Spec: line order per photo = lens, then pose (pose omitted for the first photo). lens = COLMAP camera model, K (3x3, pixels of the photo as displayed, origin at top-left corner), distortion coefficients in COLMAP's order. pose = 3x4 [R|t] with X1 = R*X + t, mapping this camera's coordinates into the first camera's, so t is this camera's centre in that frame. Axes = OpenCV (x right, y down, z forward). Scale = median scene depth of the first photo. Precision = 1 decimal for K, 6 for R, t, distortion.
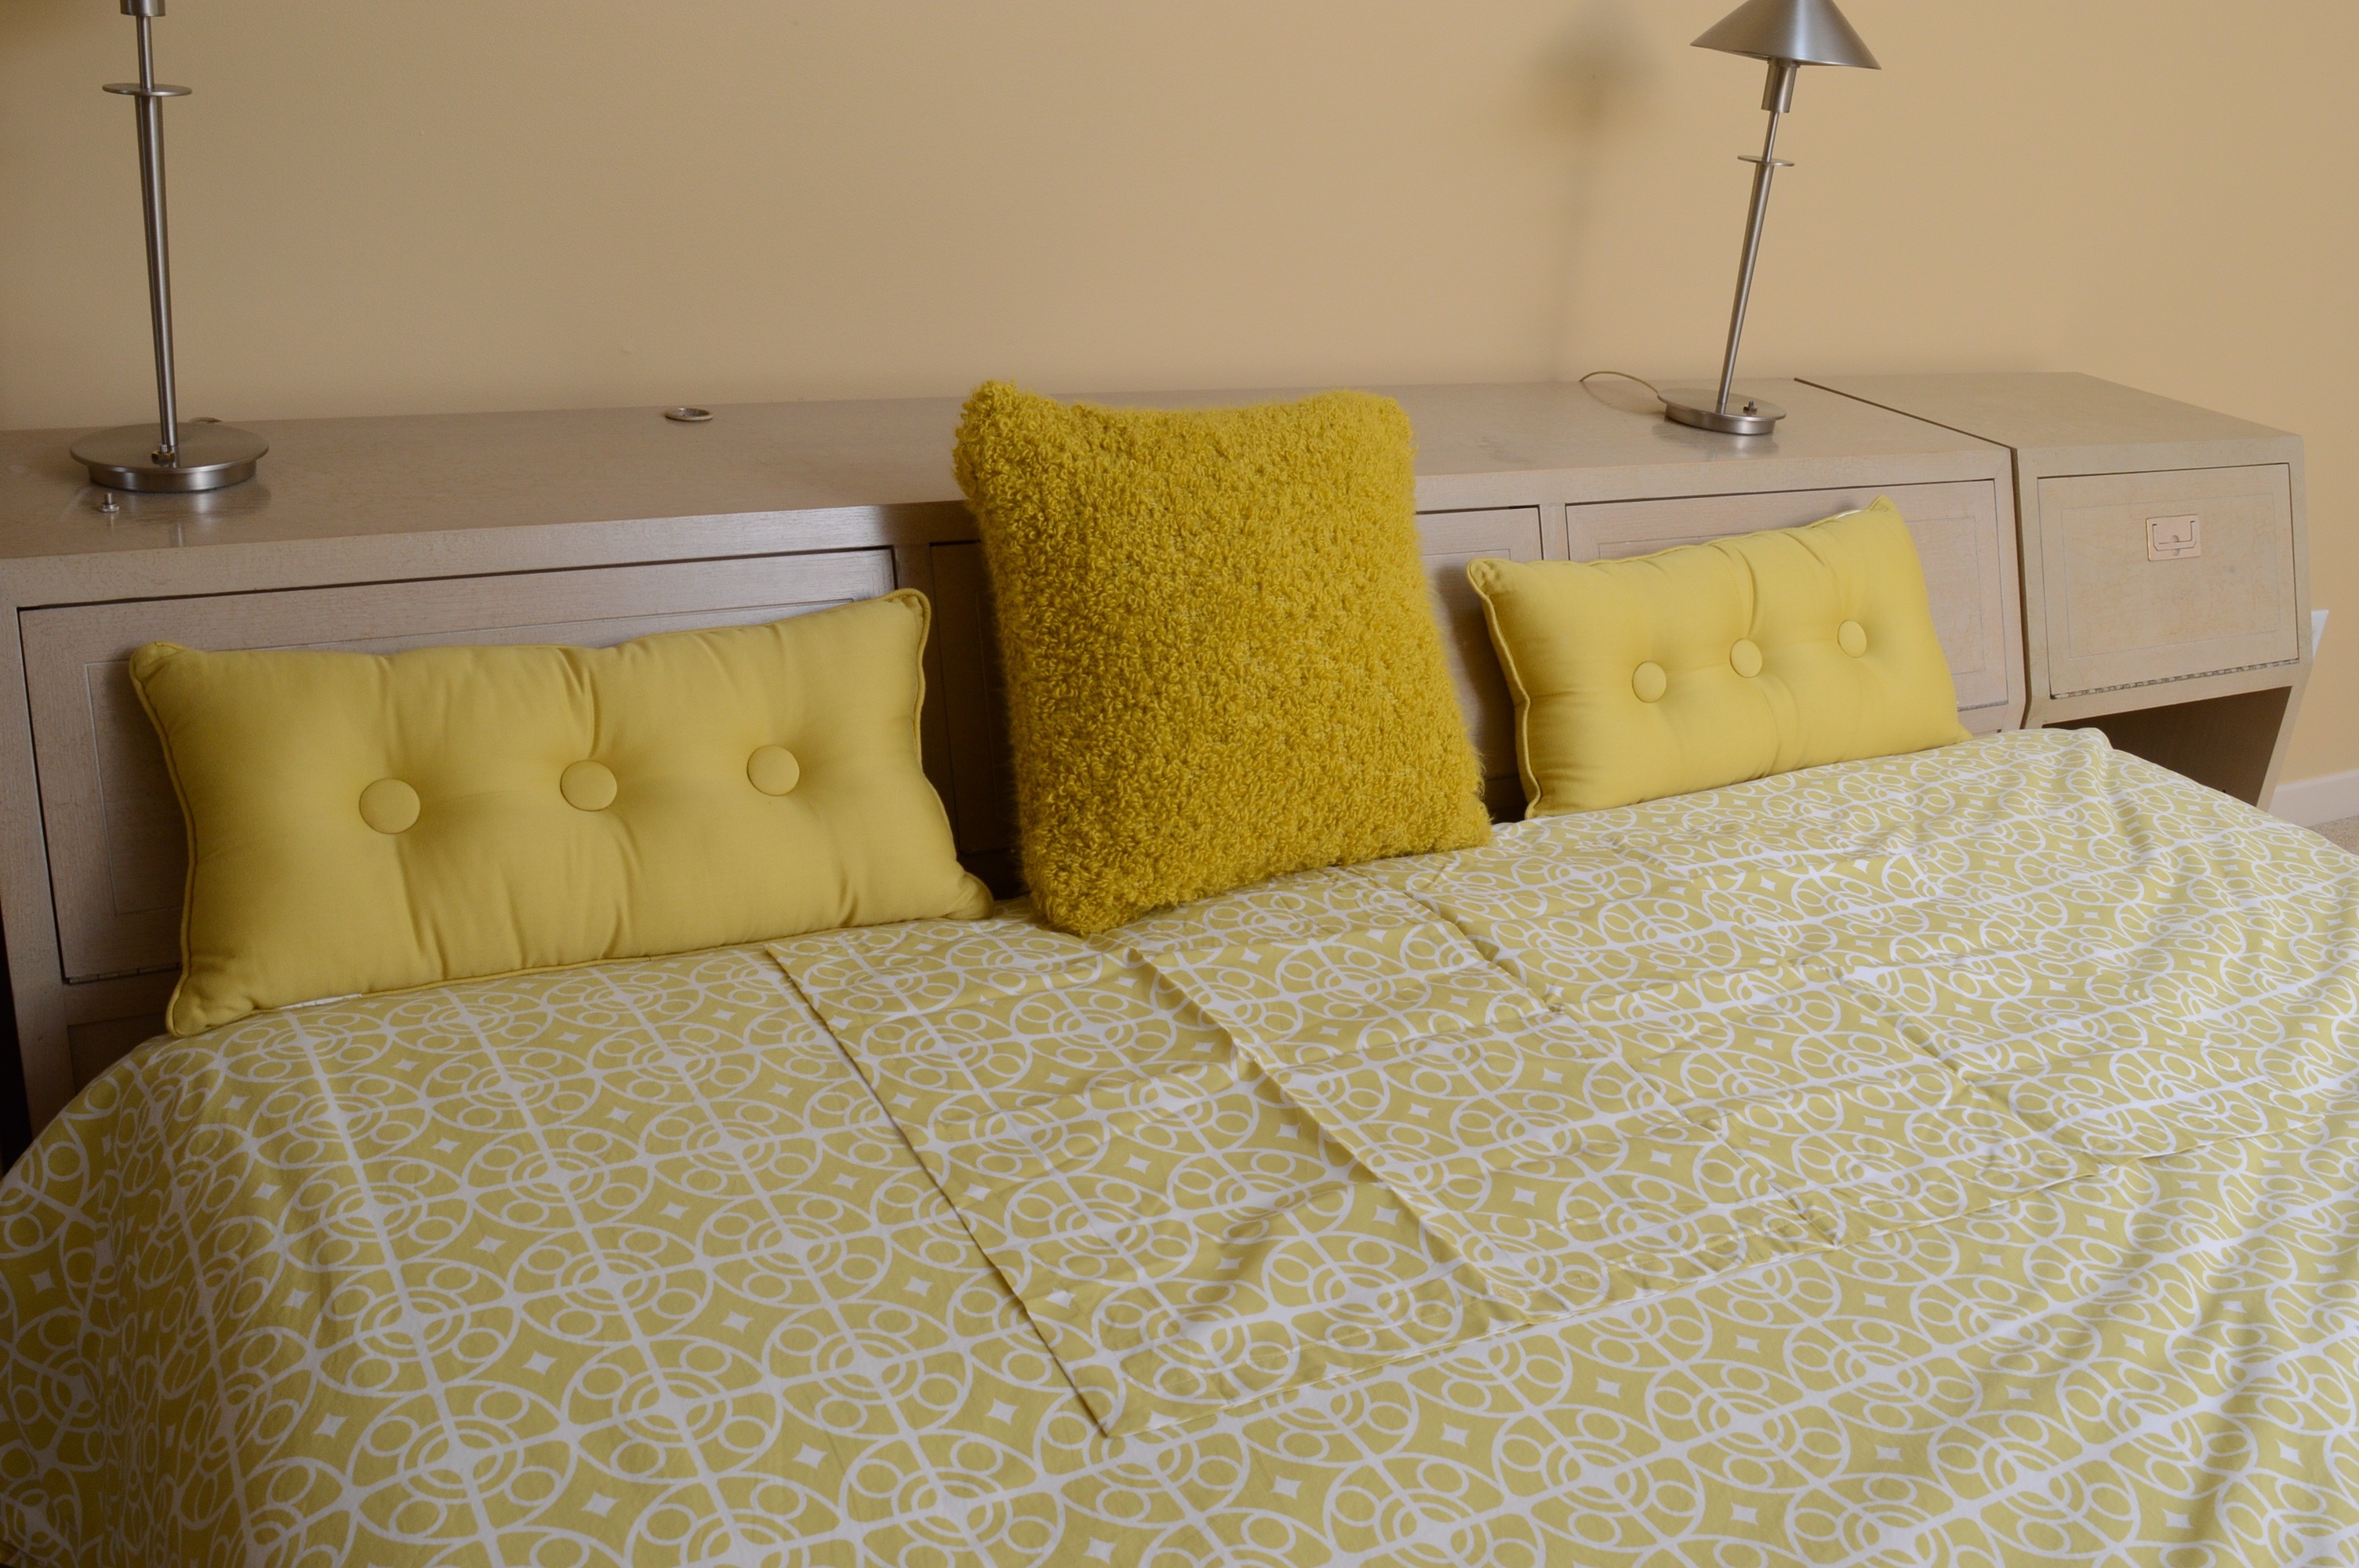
lens RADIAL K [[2039.4, 0, 1179.5], [0, 2039.4, 784.0], [0, 0, 1]] dist [-0.081206, -0.004171]
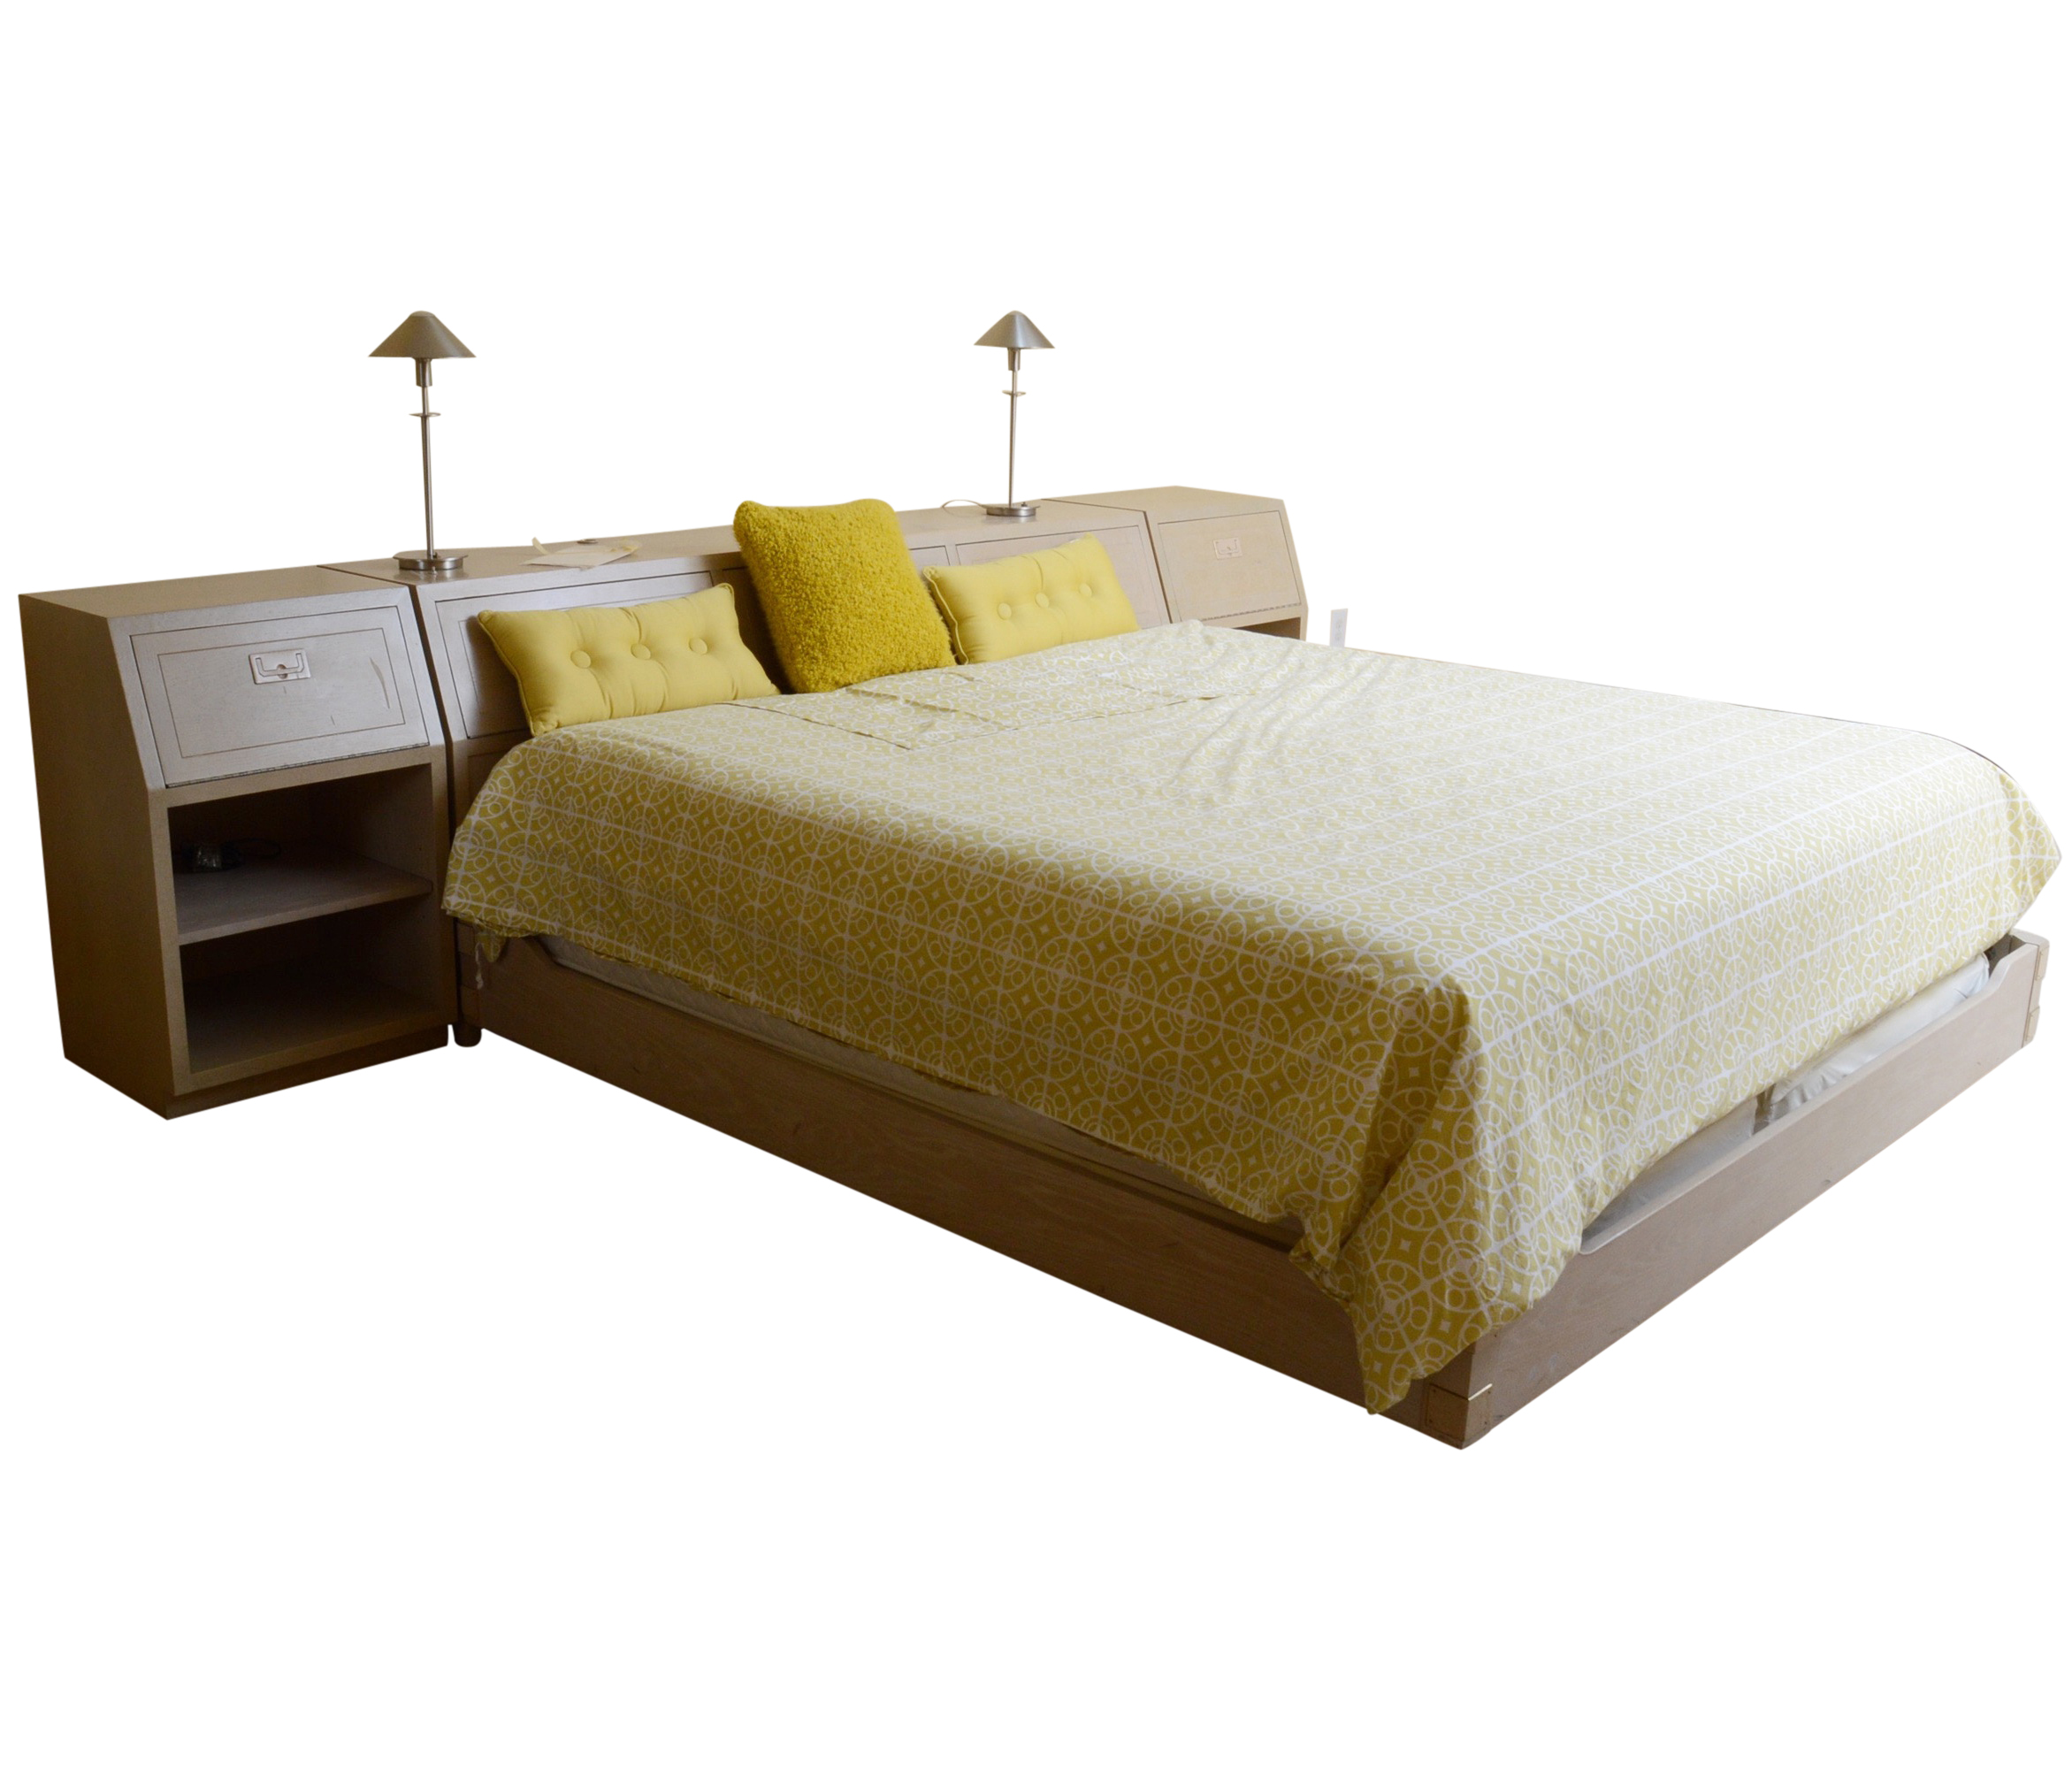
lens RADIAL K [[2124.7, 0, 1036.0], [0, 2124.7, 884.5], [0, 0, 1]] dist [-0.111883, -0.008521]
pose [[0.950929, -0.150212, 0.270501, -0.535546], [0.175853, 0.981702, -0.073050, 0.537450], [-0.254578, 0.117034, 0.959944, -1.597605]]
